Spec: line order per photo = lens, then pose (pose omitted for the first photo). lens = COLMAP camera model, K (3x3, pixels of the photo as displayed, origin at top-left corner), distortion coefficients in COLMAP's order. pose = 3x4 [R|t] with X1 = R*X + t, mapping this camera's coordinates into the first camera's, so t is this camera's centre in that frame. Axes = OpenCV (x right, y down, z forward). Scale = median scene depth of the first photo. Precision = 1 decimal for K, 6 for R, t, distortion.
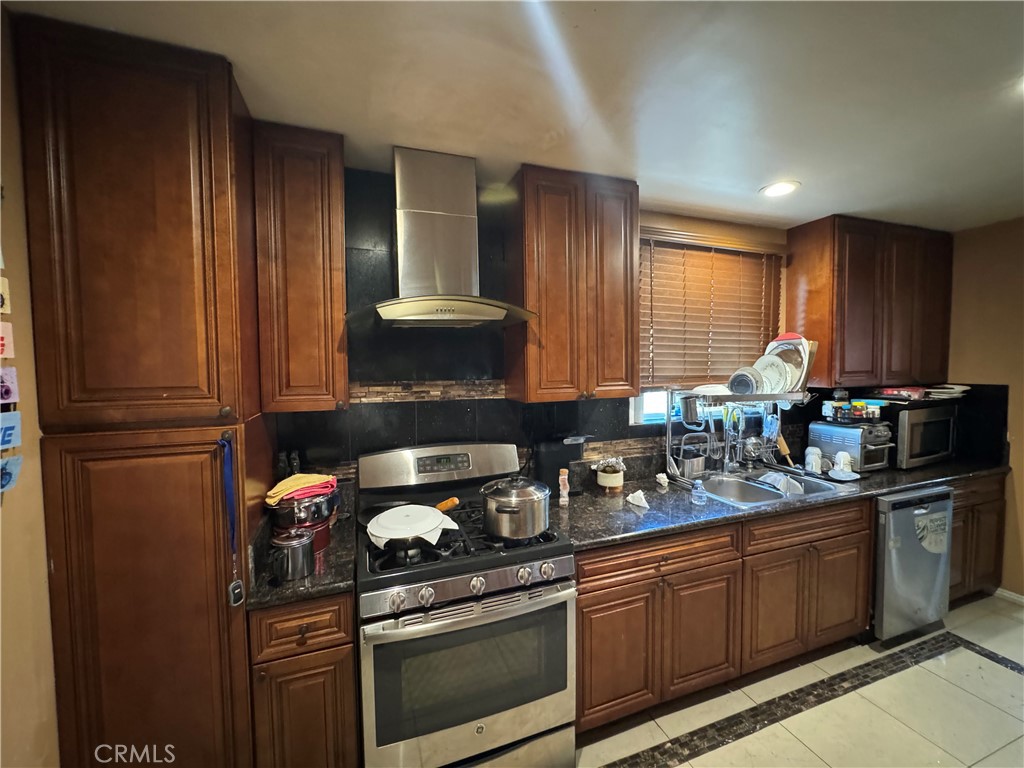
lens RADIAL K [[410.9, 0, 510.9], [0, 410.9, 383.9], [0, 0, 1]] dist [-0.002887, -0.000299]
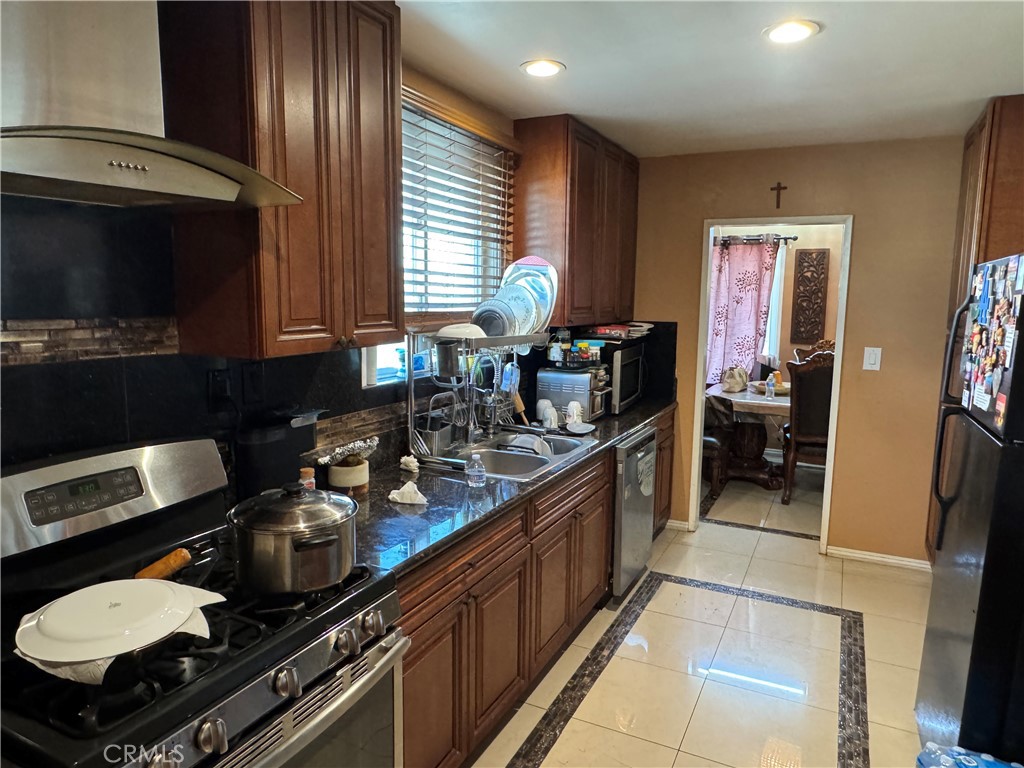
lens RADIAL K [[672.1, 0, 511.2], [0, 672.1, 386.8], [0, 0, 1]] dist [0.000786, 0.000087]
pose [[0.721596, -0.073402, 0.688412, -0.286260], [0.012317, 0.995567, 0.093242, 0.002664], [-0.692205, -0.058804, 0.719301, 0.091755]]
